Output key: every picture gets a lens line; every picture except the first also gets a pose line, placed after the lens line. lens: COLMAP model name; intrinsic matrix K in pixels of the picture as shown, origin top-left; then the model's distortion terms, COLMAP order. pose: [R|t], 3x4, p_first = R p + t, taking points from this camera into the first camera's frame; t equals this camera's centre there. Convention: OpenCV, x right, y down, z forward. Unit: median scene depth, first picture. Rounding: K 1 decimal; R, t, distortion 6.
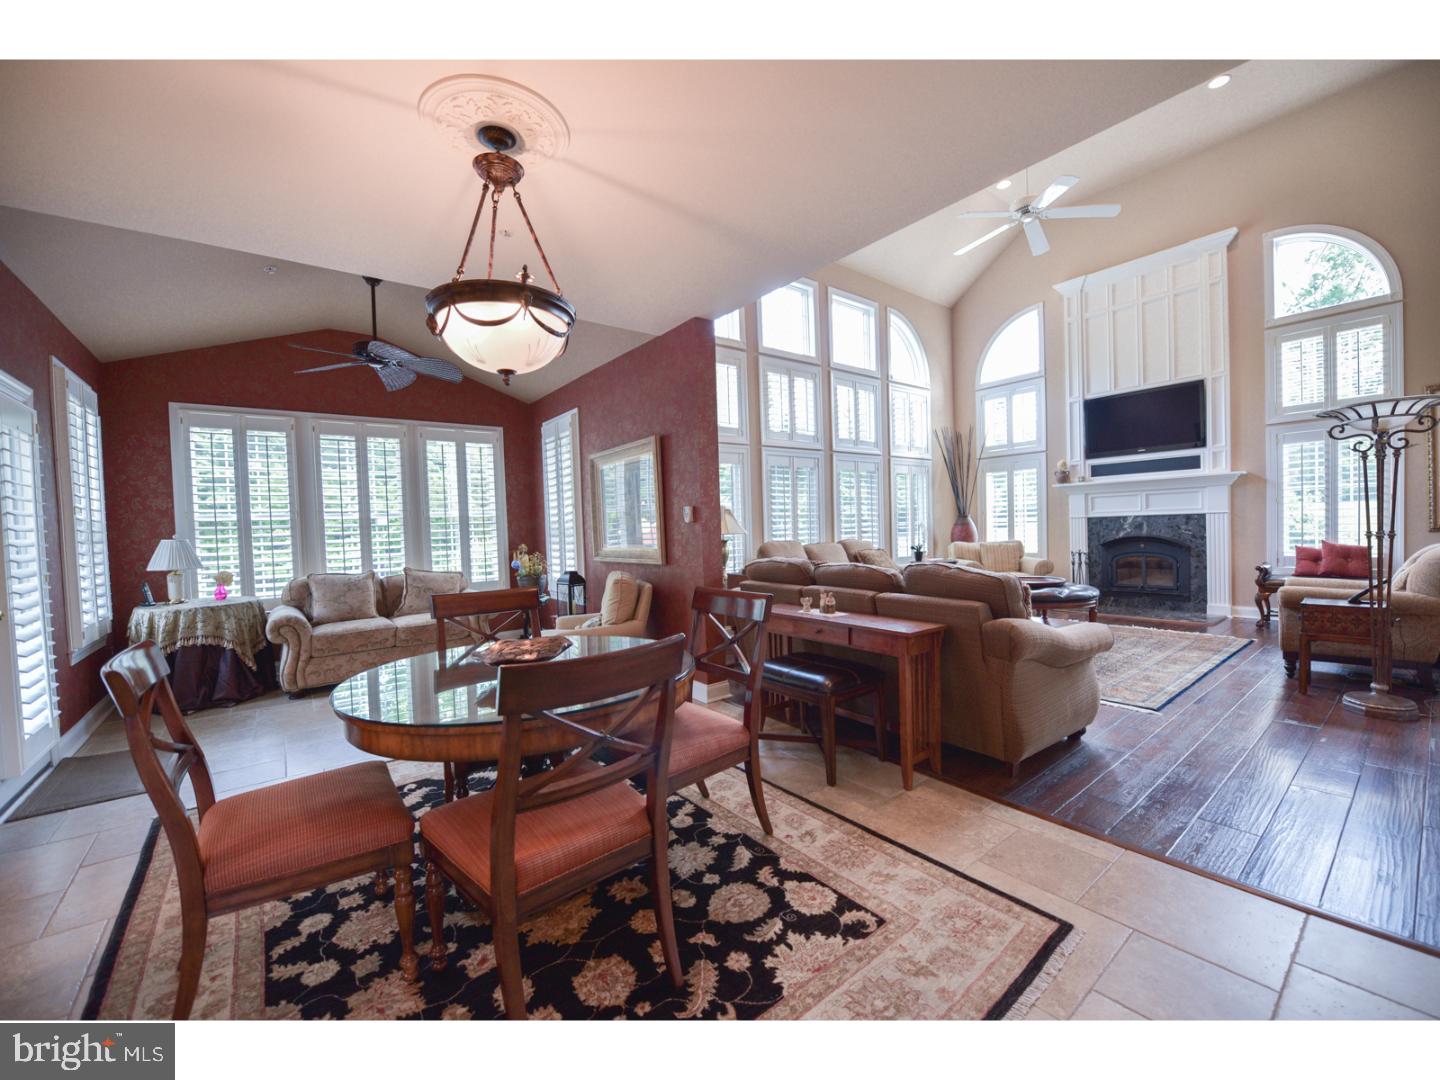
lens RADIAL K [[582.1, 0, 720.0], [0, 582.1, 540.0], [0, 0, 1]] dist [-0.002635, -0.000645]
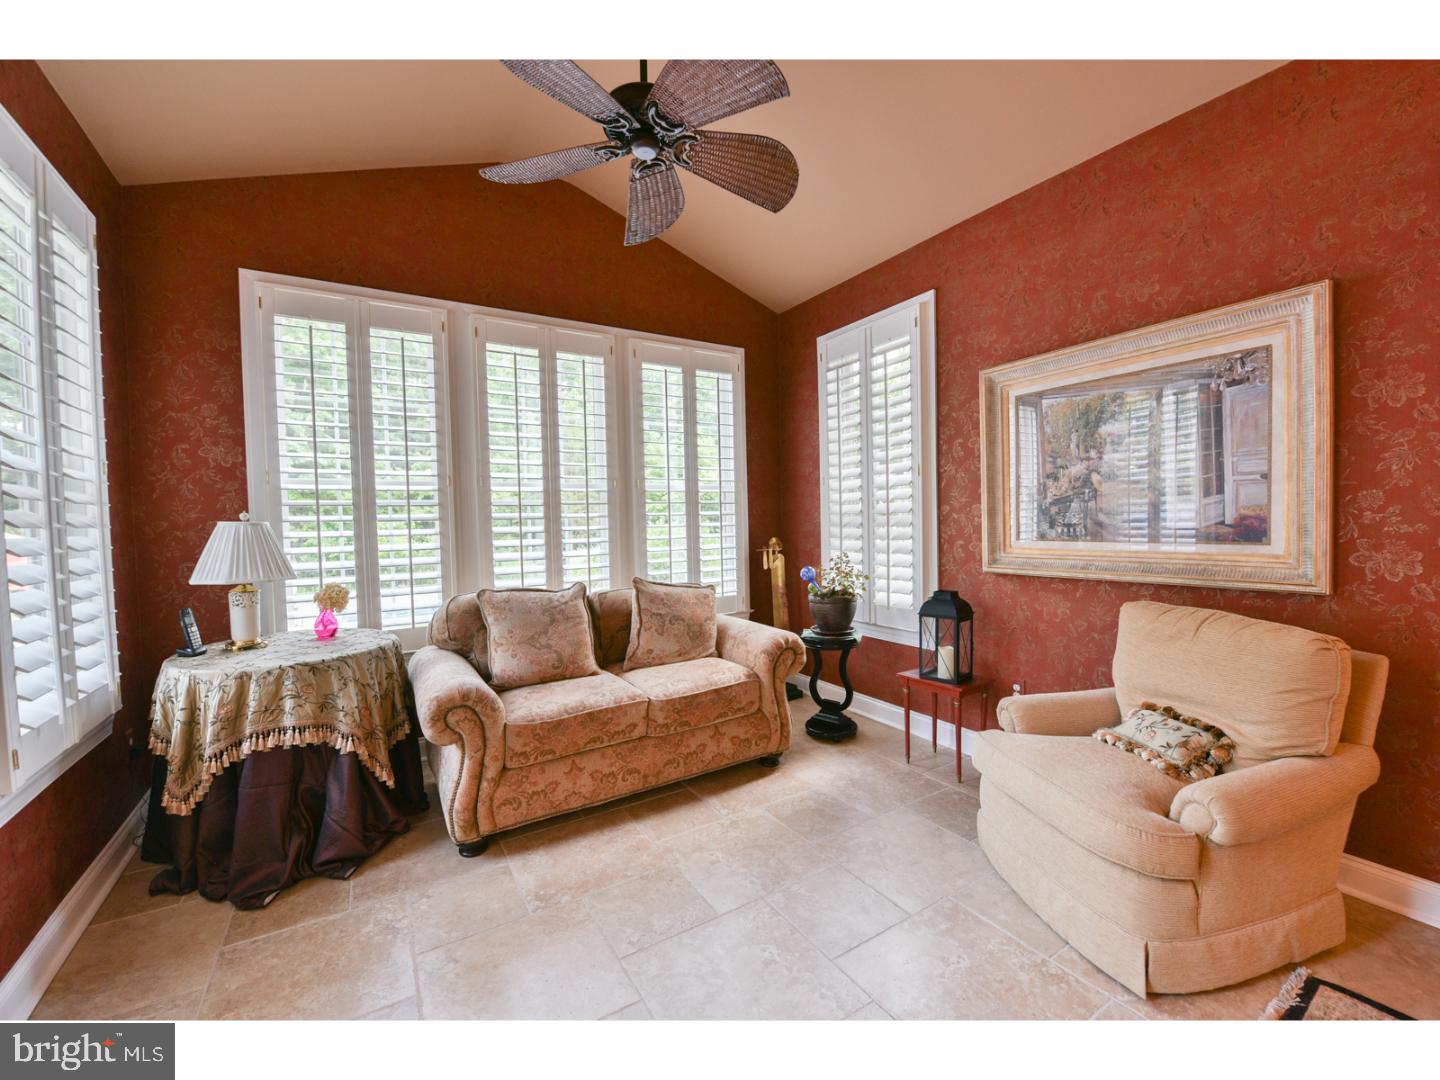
lens RADIAL K [[577.4, 0, 720.0], [0, 577.4, 540.0], [0, 0, 1]] dist [-0.007320, 0.000205]
pose [[0.995636, 0.013854, -0.092284, -0.459145], [-0.012652, 0.999828, 0.013598, 0.002844], [0.092457, -0.012371, 0.995640, 0.516287]]
